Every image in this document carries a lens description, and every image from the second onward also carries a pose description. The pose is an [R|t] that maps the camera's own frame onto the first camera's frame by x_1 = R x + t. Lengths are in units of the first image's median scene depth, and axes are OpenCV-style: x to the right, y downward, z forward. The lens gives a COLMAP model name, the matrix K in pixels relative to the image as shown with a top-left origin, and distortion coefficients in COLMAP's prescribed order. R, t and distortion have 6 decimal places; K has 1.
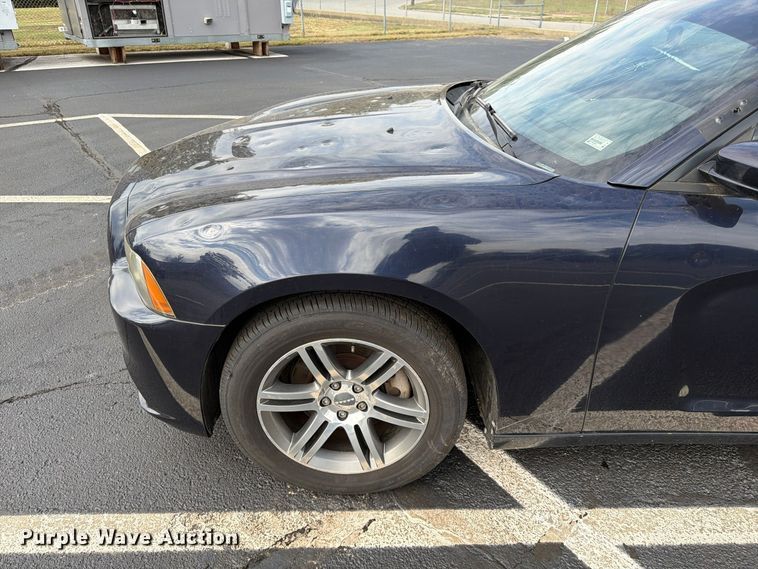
lens RADIAL K [[537.4, 0, 378.6], [0, 537.4, 285.9], [0, 0, 1]] dist [0.029183, -0.040550]
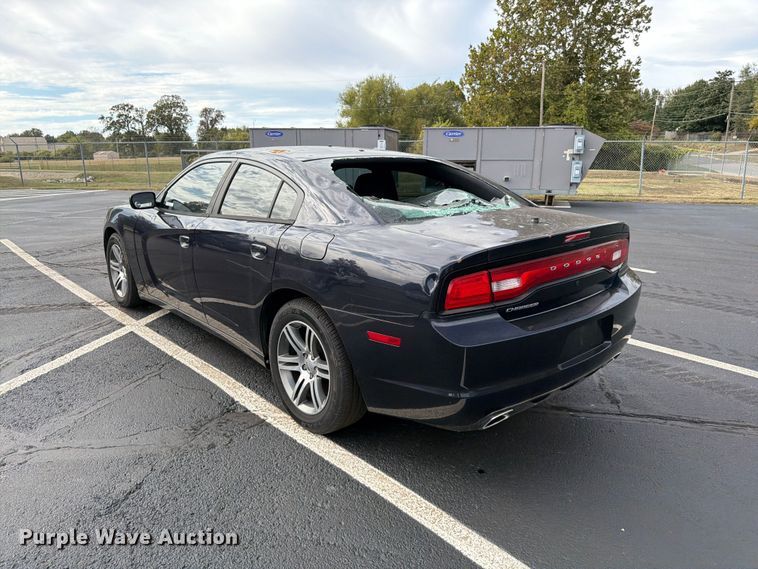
lens RADIAL K [[549.0, 0, 379.0], [0, 549.0, 284.5], [0, 0, 1]] dist [-0.008623, -0.009671]
pose [[0.661071, 0.163495, -0.732294, 0.833262], [-0.357008, 0.926954, -0.115329, 0.032708], [0.659947, 0.337676, 0.671152, -0.044412]]
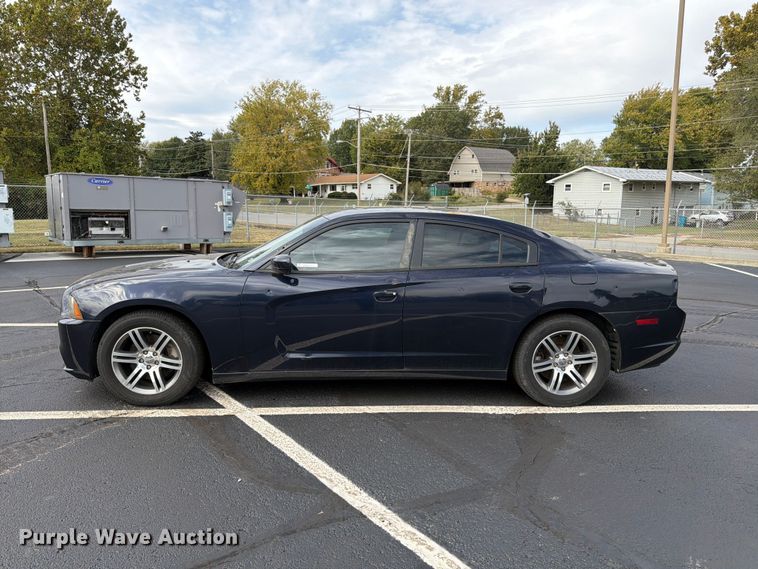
lens RADIAL K [[537.9, 0, 386.0], [0, 537.9, 287.3], [0, 0, 1]] dist [0.077537, -0.119653]
pose [[0.997336, -0.002335, 0.072905, 0.210392], [0.027675, 0.936868, -0.348585, 0.201767], [-0.067488, 0.349674, 0.934437, -0.379928]]
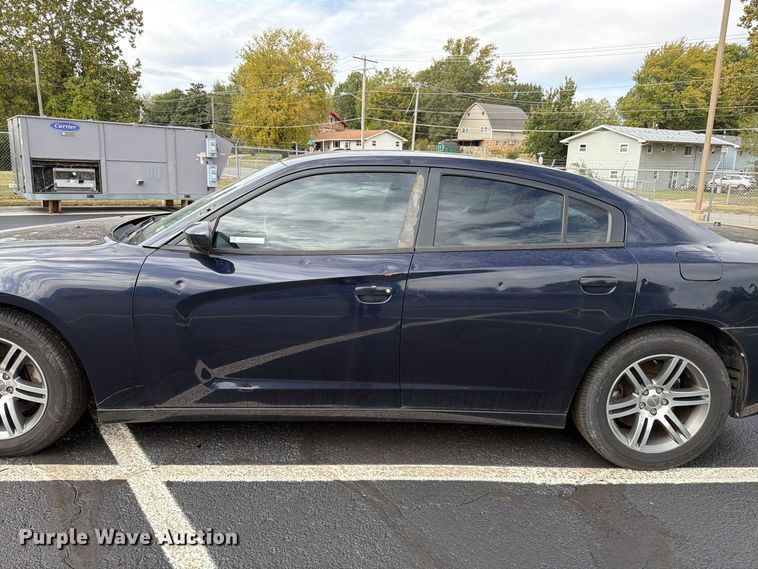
lens RADIAL K [[537.4, 0, 378.6], [0, 537.4, 285.9], [0, 0, 1]] dist [0.029183, -0.040550]
pose [[0.998456, 0.014985, 0.053497, 0.238168], [0.000635, 0.959798, -0.280690, 0.095016], [-0.055553, 0.280290, 0.958306, -0.158618]]
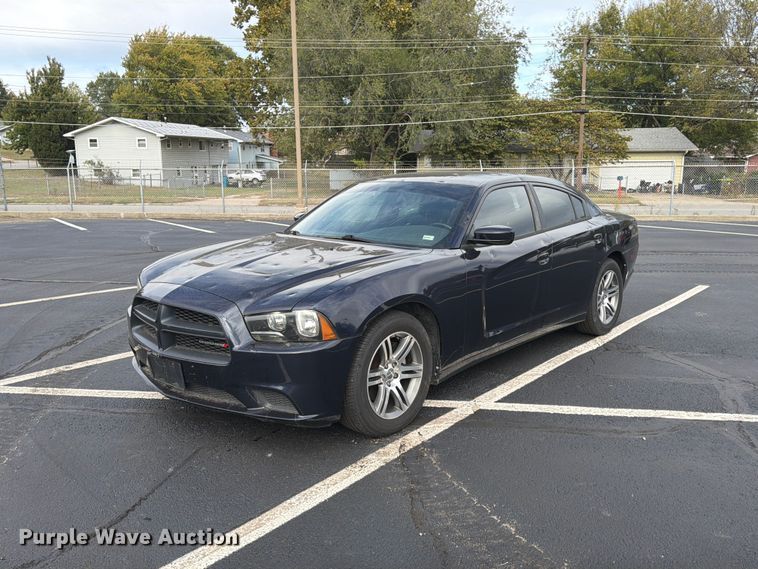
lens RADIAL K [[651.8, 0, 379.0], [0, 651.8, 284.5], [0, 0, 1]] dist [0.009236, -0.083253]
pose [[0.630419, -0.136628, 0.764137, -0.461102], [0.374930, 0.915545, -0.145620, 0.062002], [-0.679706, 0.378299, 0.628403, -0.140347]]
